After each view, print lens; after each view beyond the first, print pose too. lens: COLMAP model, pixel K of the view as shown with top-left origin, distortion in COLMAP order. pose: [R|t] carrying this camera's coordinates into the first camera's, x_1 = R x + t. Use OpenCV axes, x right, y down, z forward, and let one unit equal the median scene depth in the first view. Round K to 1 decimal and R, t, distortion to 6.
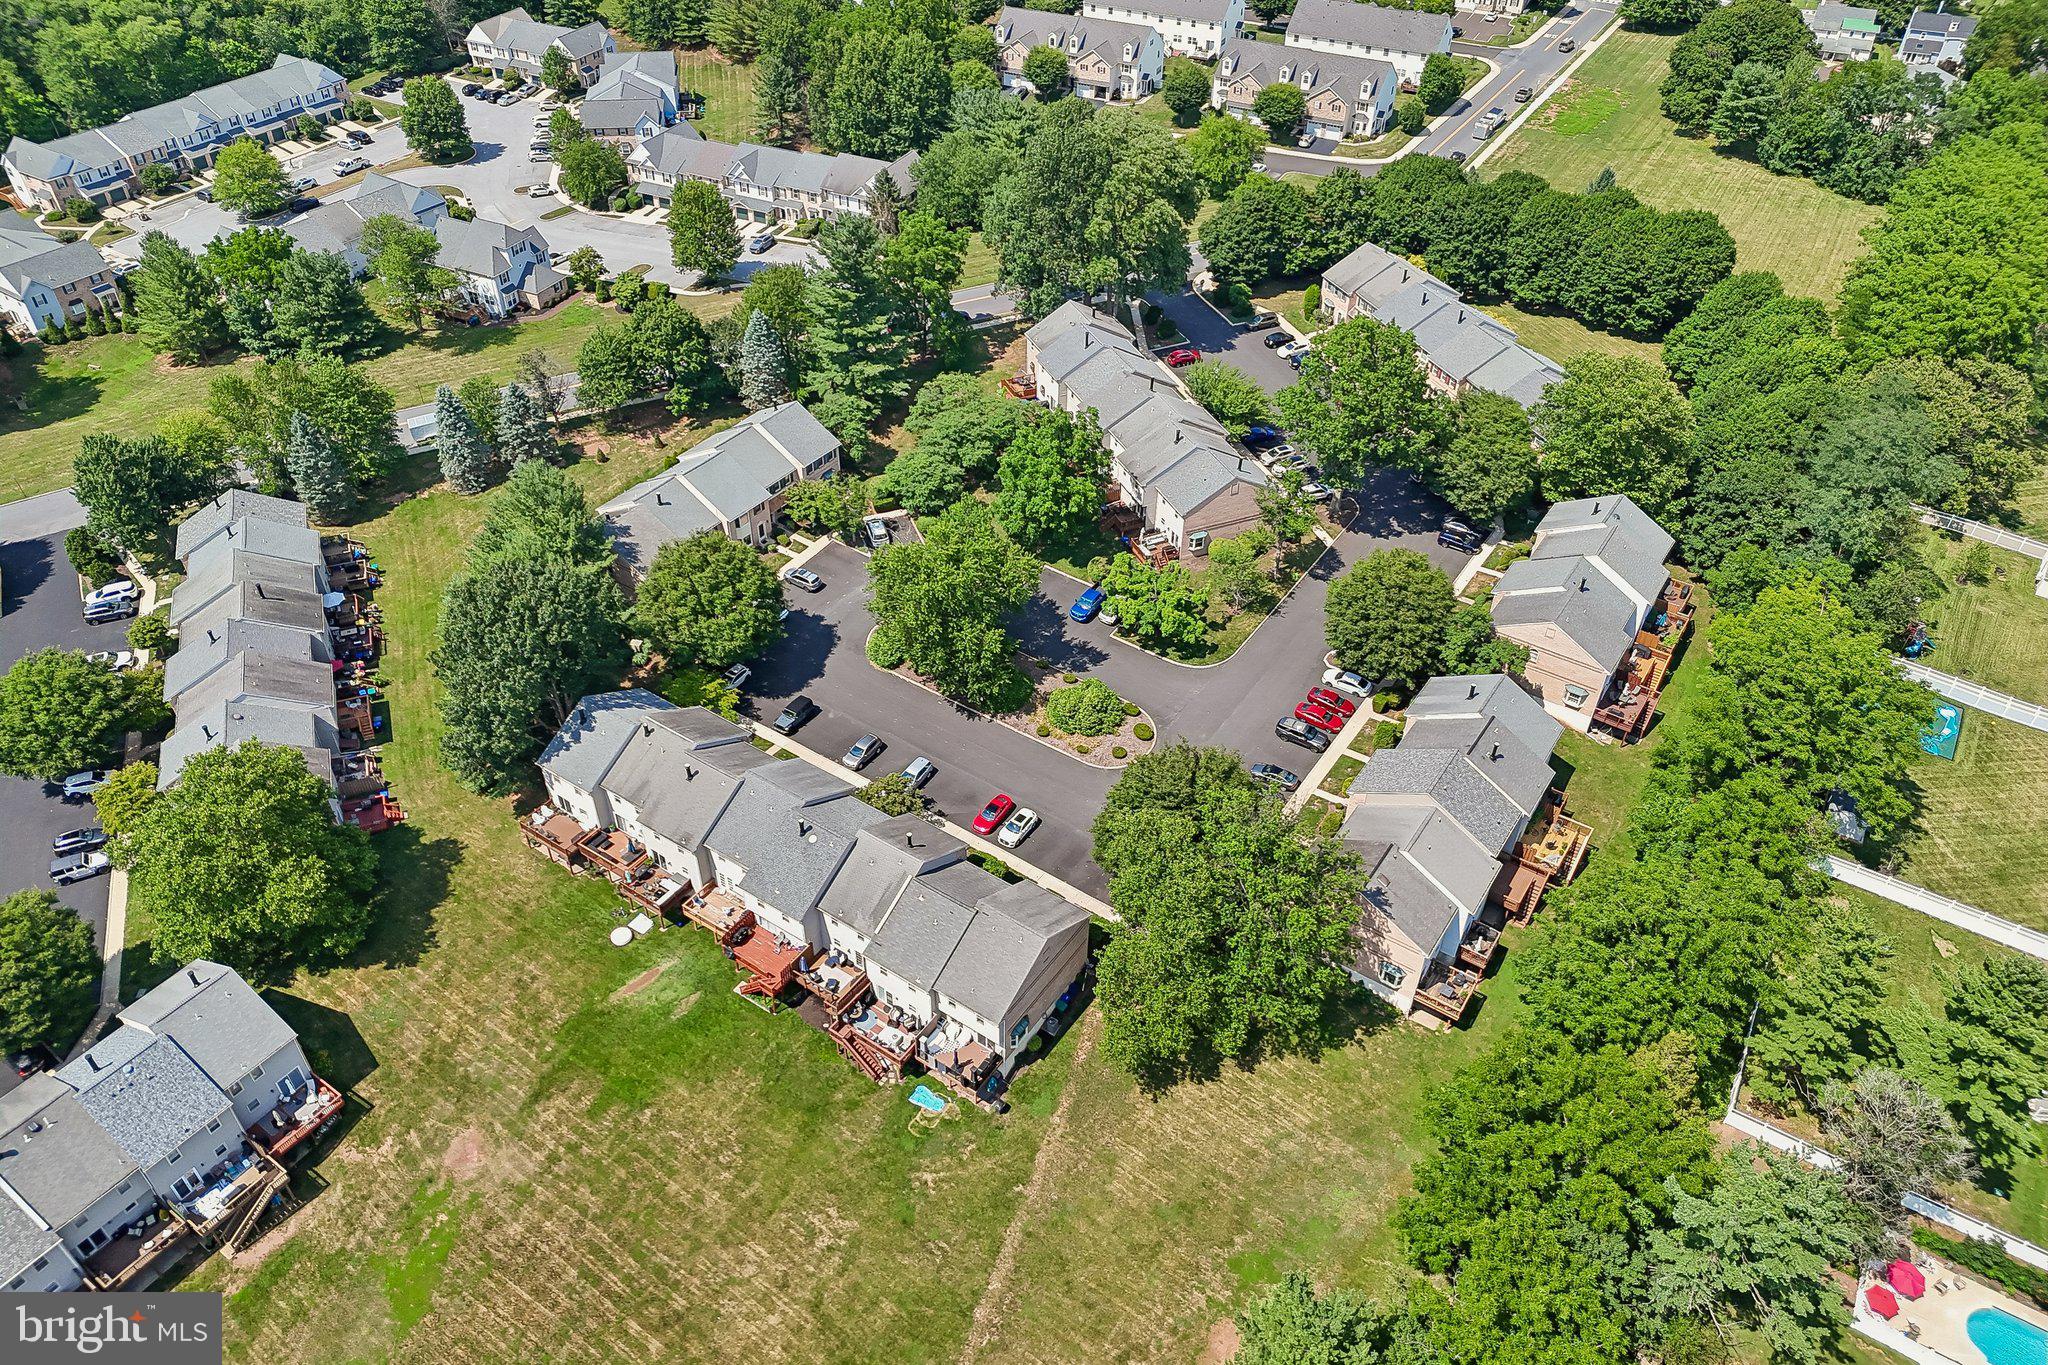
lens RADIAL K [[1491.4, 0, 1017.6], [0, 1491.4, 644.7], [0, 0, 1]] dist [0.035508, -0.002666]
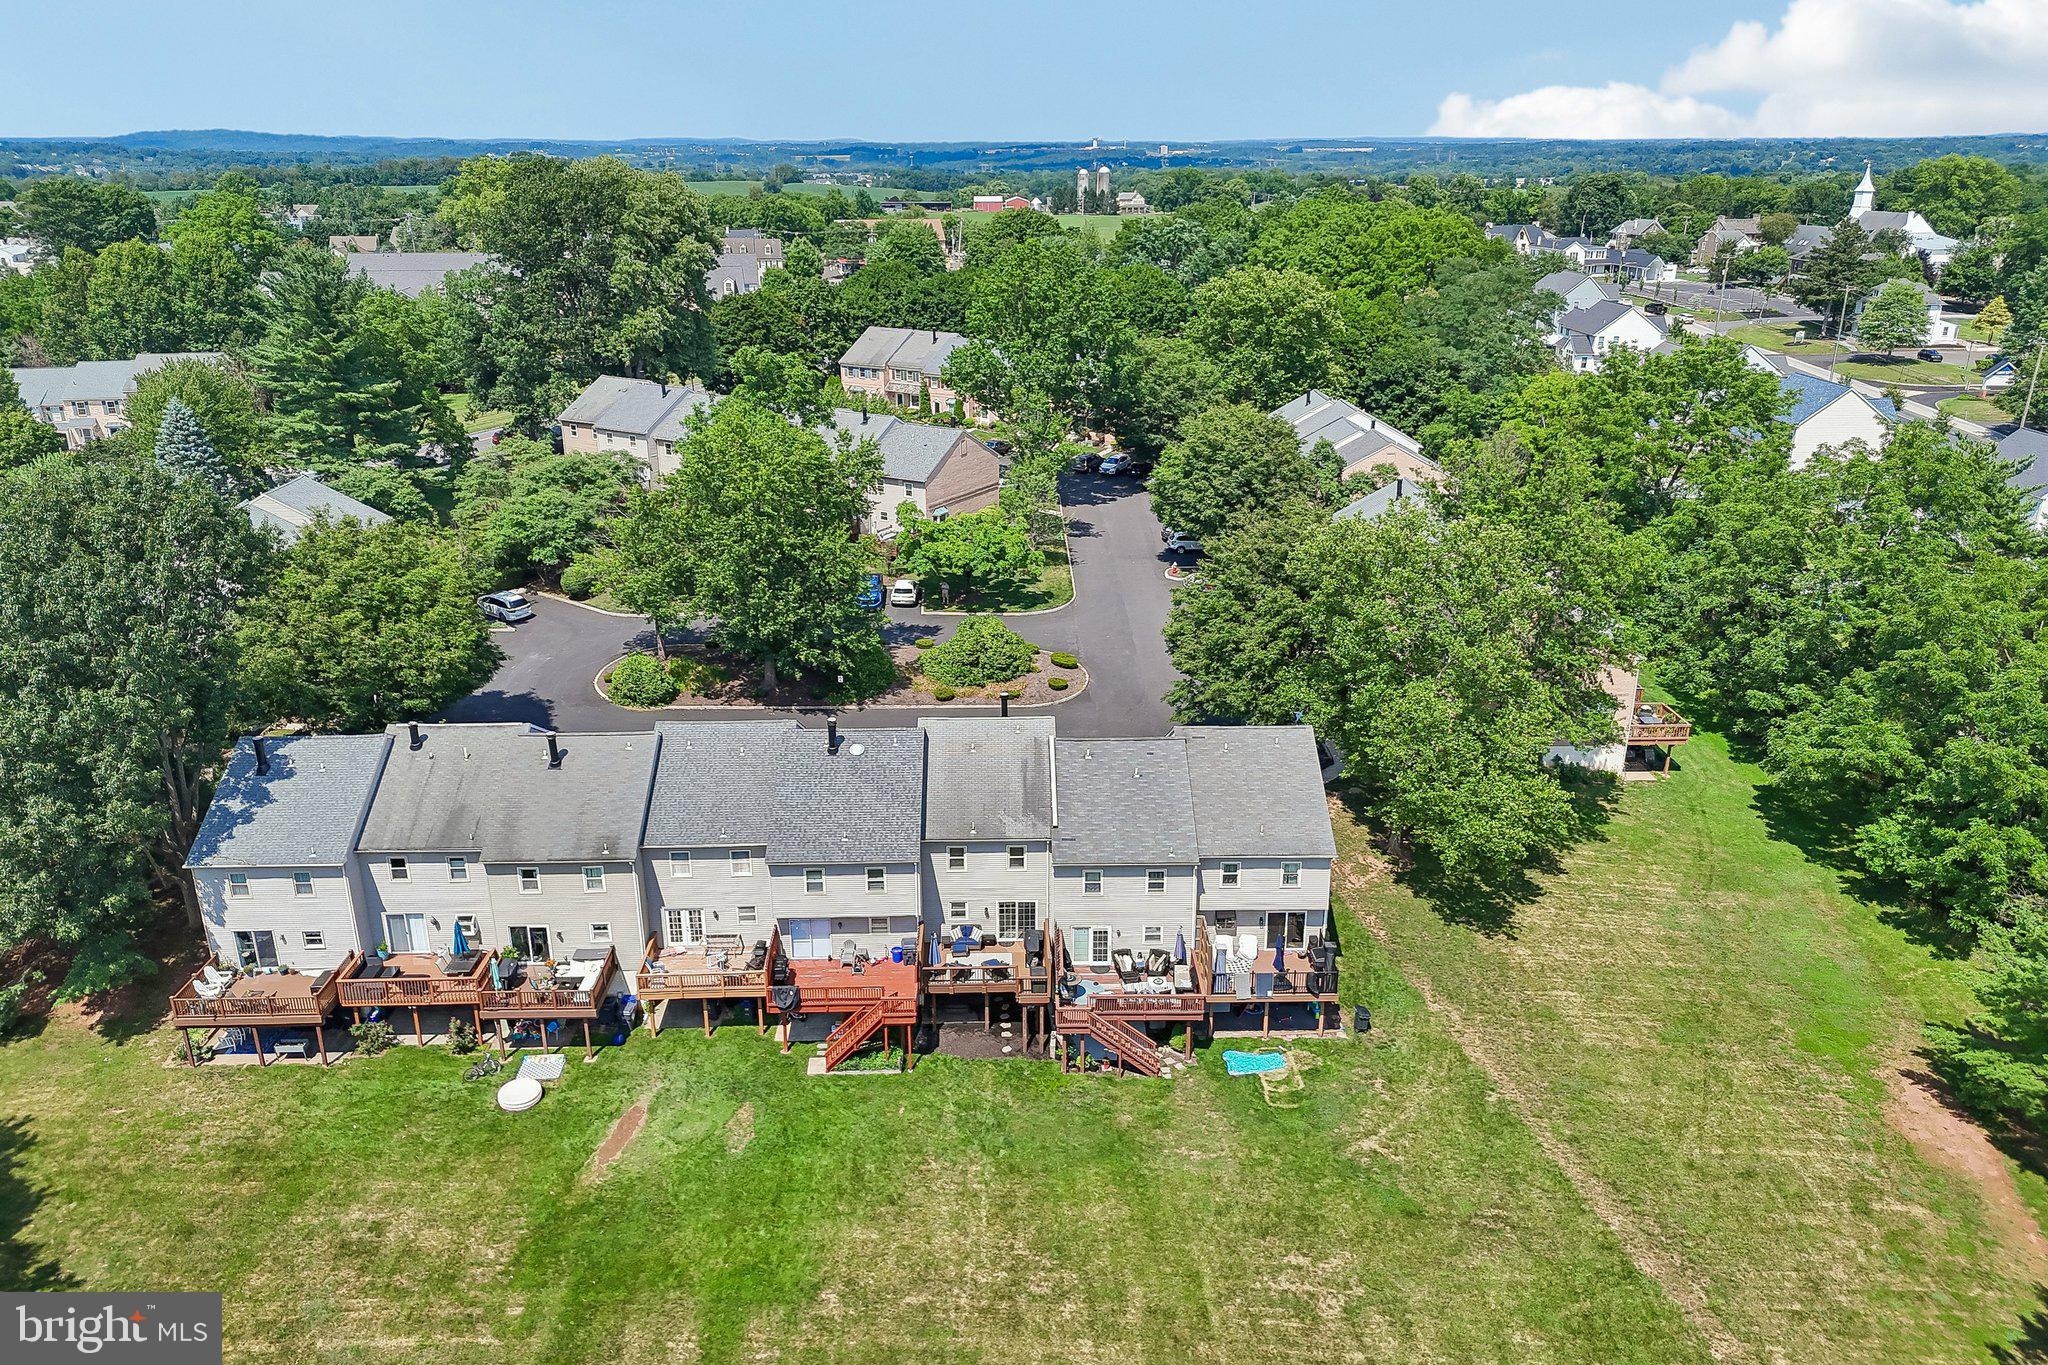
lens RADIAL K [[1466.3, 0, 1024.0], [0, 1466.3, 682.5], [0, 0, 1]] dist [0.039161, -0.004754]
pose [[0.810208, -0.212609, 0.546224, -0.349996], [0.372212, 0.906507, -0.199255, 0.220323], [-0.452793, 0.364749, 0.813595, 0.468181]]
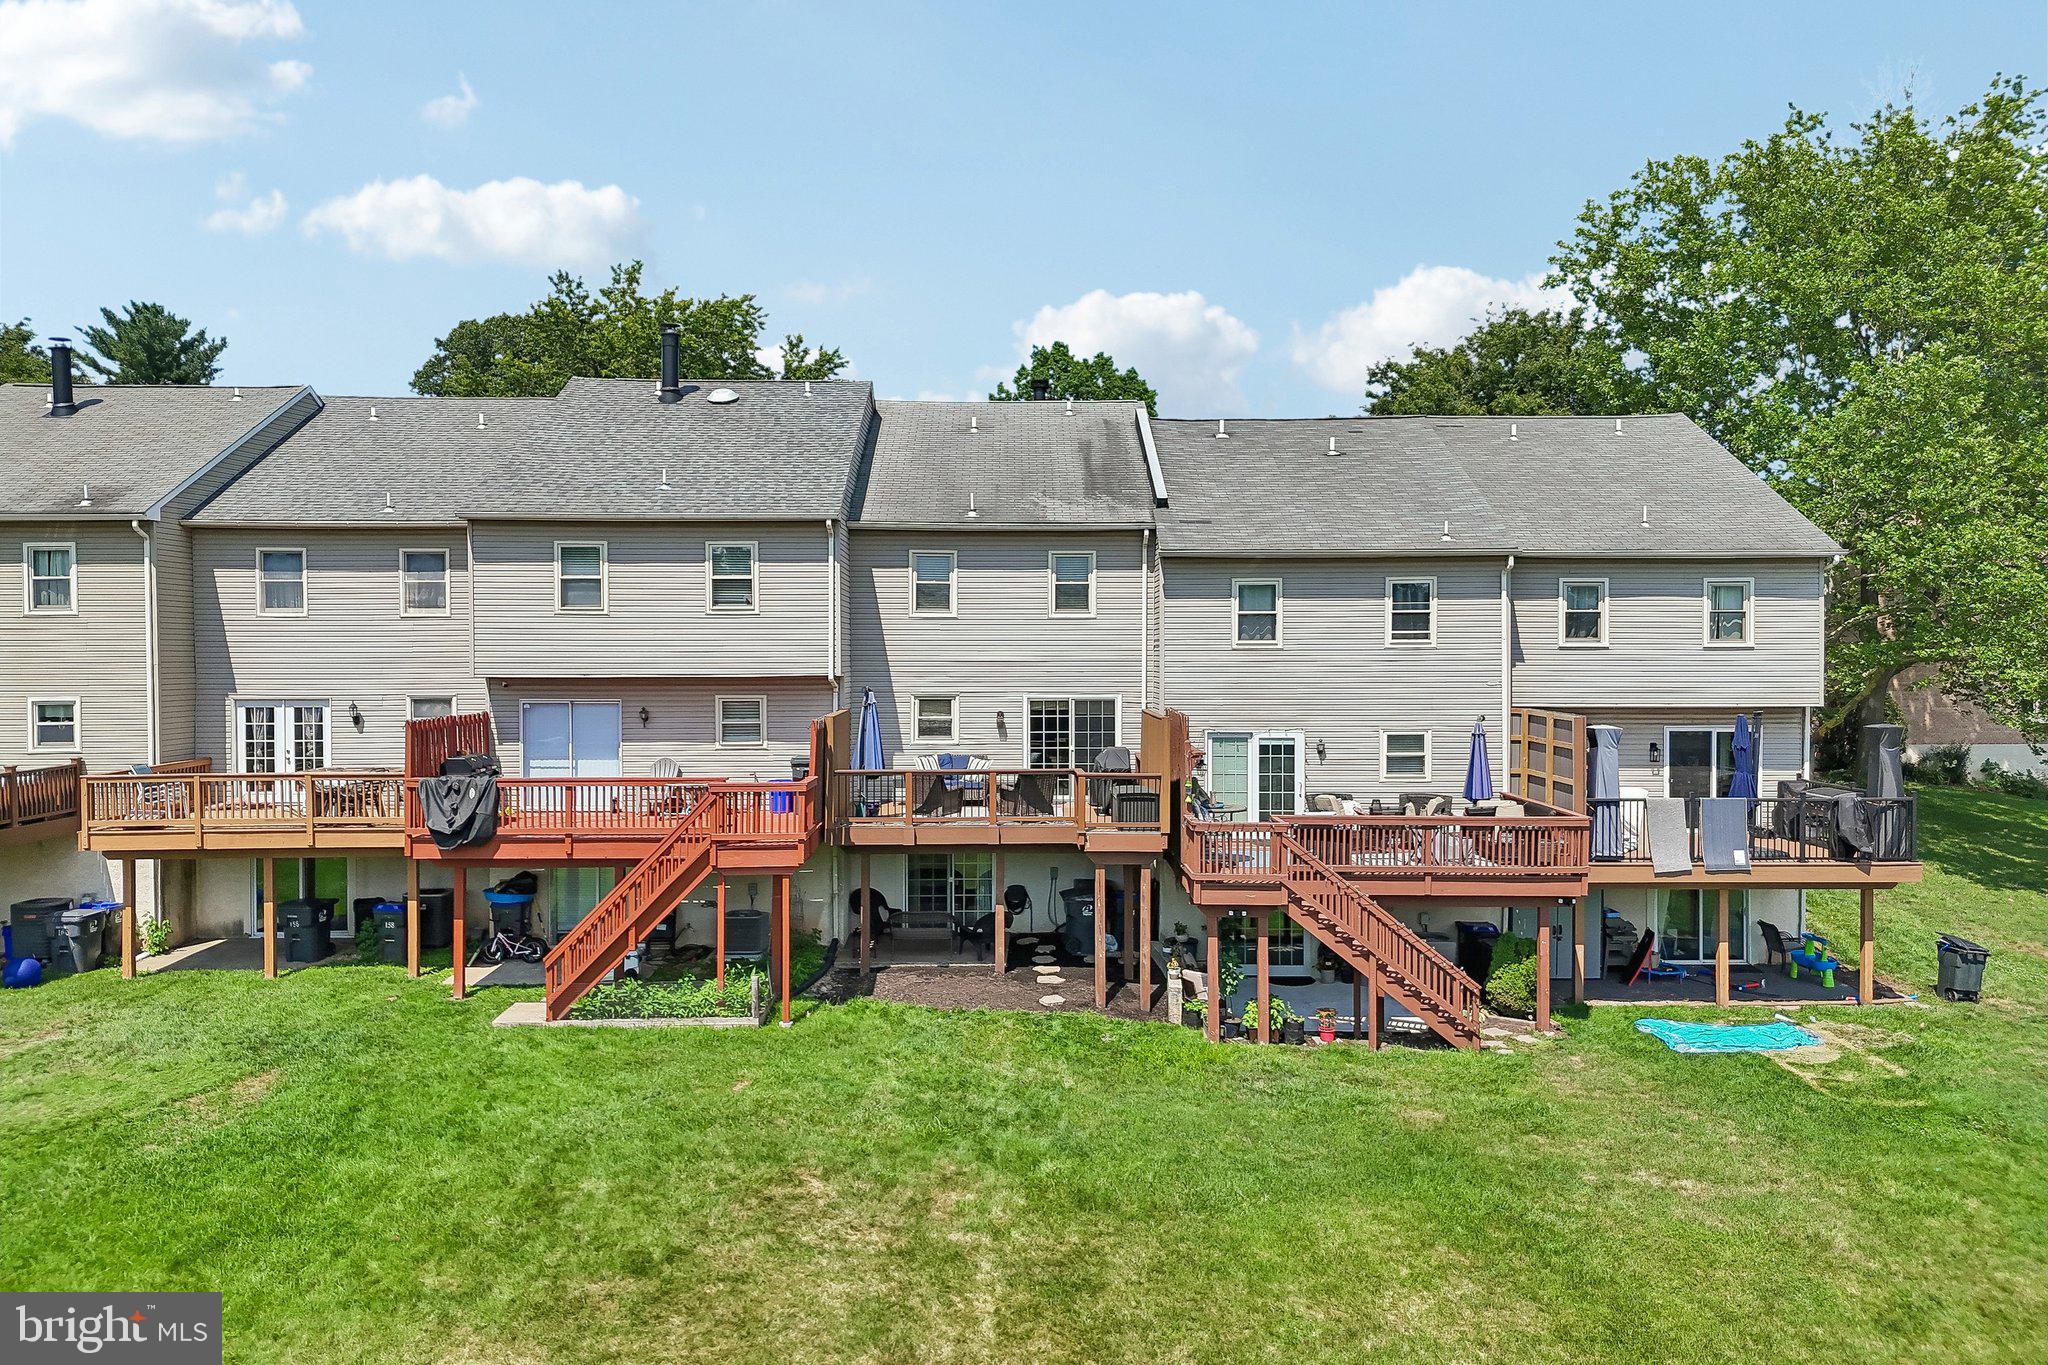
lens RADIAL K [[1466.3, 0, 1024.0], [0, 1466.3, 682.5], [0, 0, 1]] dist [0.039161, -0.004754]
pose [[0.814784, -0.030026, 0.578987, -0.215118], [0.365173, 0.802242, -0.472289, 0.288128], [-0.450306, 0.596244, 0.664619, 0.783746]]
